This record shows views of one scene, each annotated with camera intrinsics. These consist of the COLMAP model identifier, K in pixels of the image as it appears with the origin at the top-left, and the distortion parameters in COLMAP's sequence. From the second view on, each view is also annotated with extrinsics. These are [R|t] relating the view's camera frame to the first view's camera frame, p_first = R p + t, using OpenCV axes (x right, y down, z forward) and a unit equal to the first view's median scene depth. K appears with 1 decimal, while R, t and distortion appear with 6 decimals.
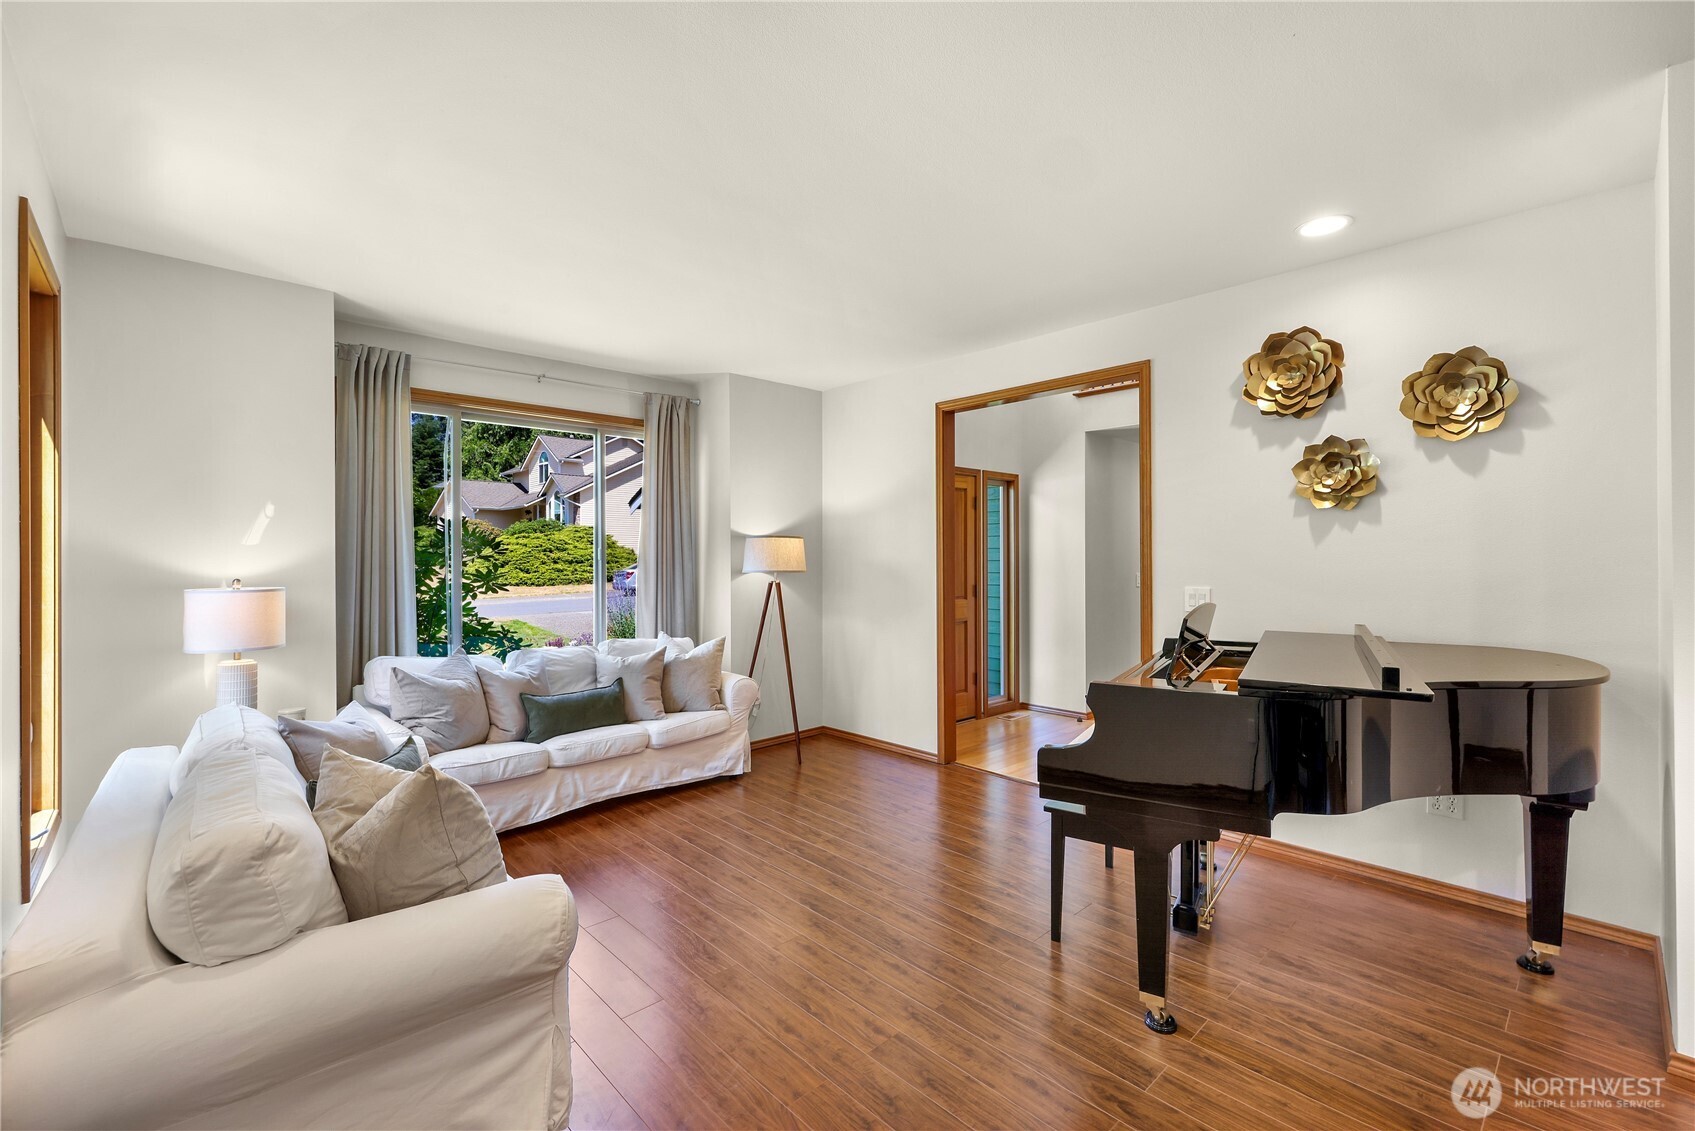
lens RADIAL K [[720.8, 0, 846.7], [0, 720.8, 558.6], [0, 0, 1]] dist [-0.000068, -0.000167]
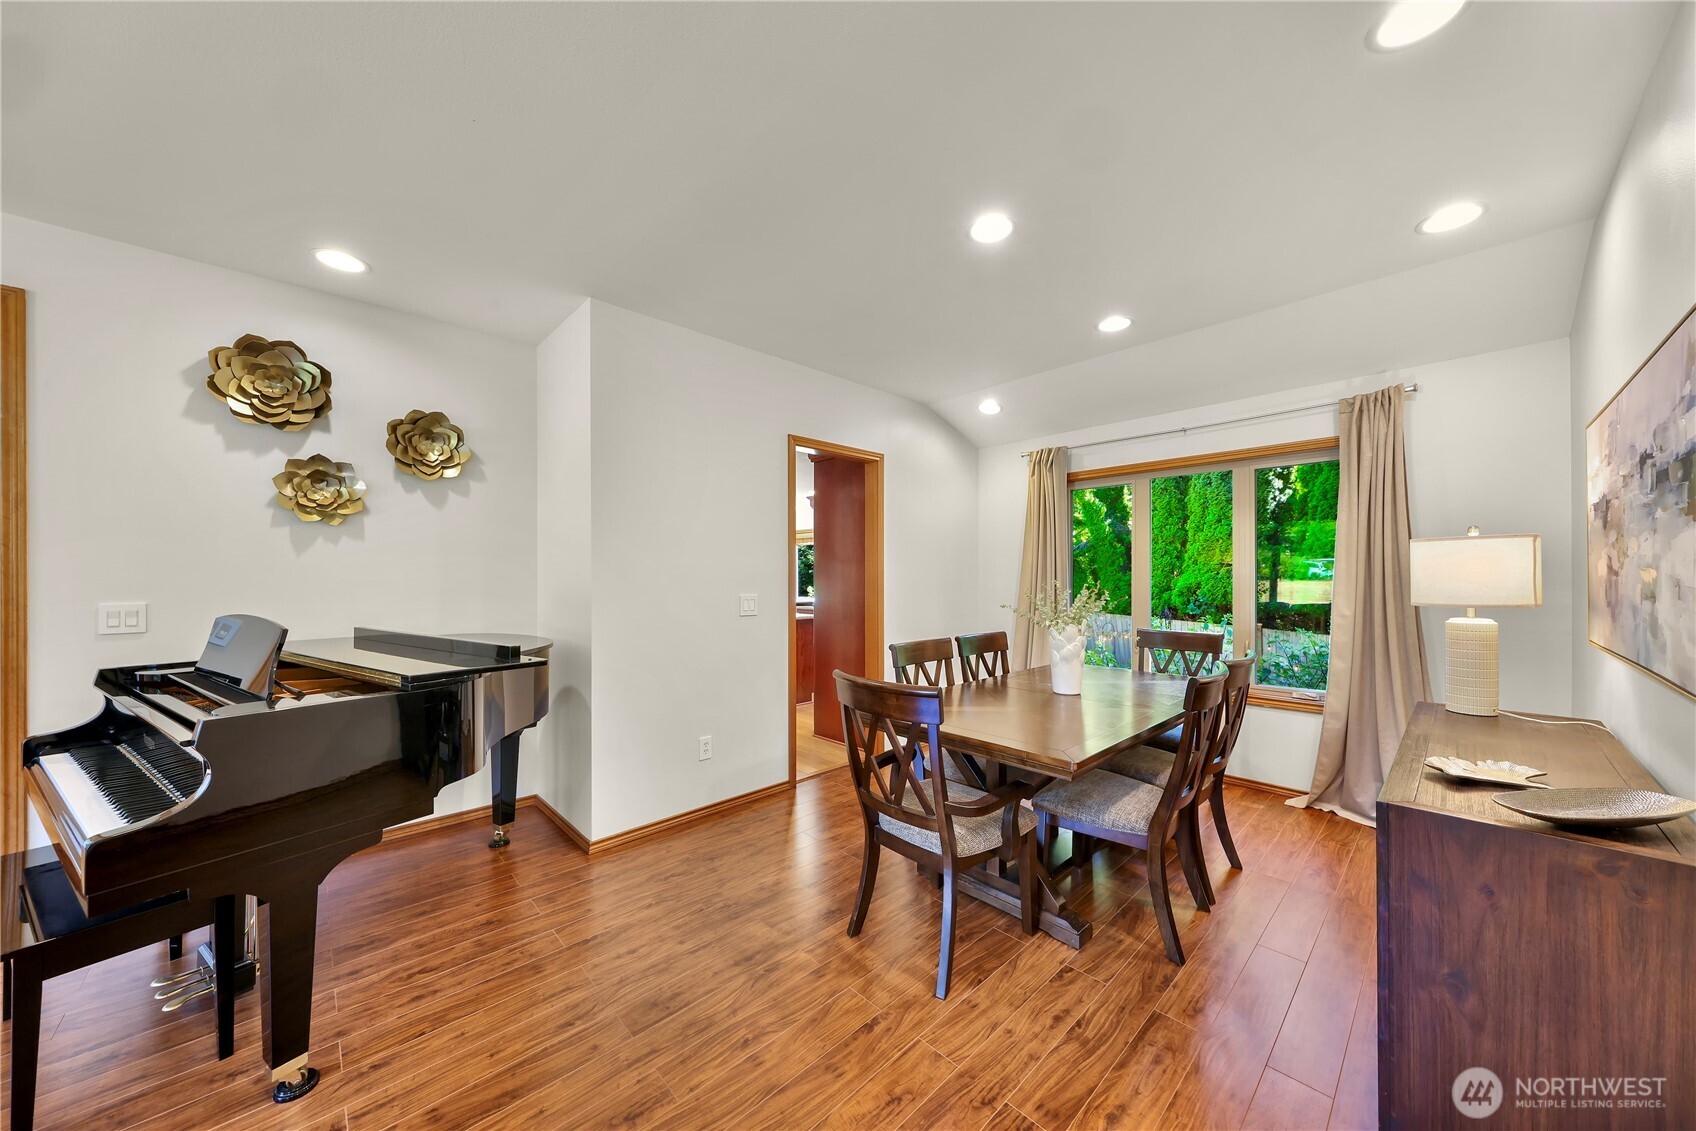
lens RADIAL K [[570.9, 0, 847.5], [0, 570.9, 575.8], [0, 0, 1]] dist [0.001014, 0.000135]
pose [[0.007410, 0.005591, 0.999957, -0.174760], [-0.000752, 0.999984, -0.005585, 0.014666], [-0.999972, -0.000710, 0.007414, 0.211766]]
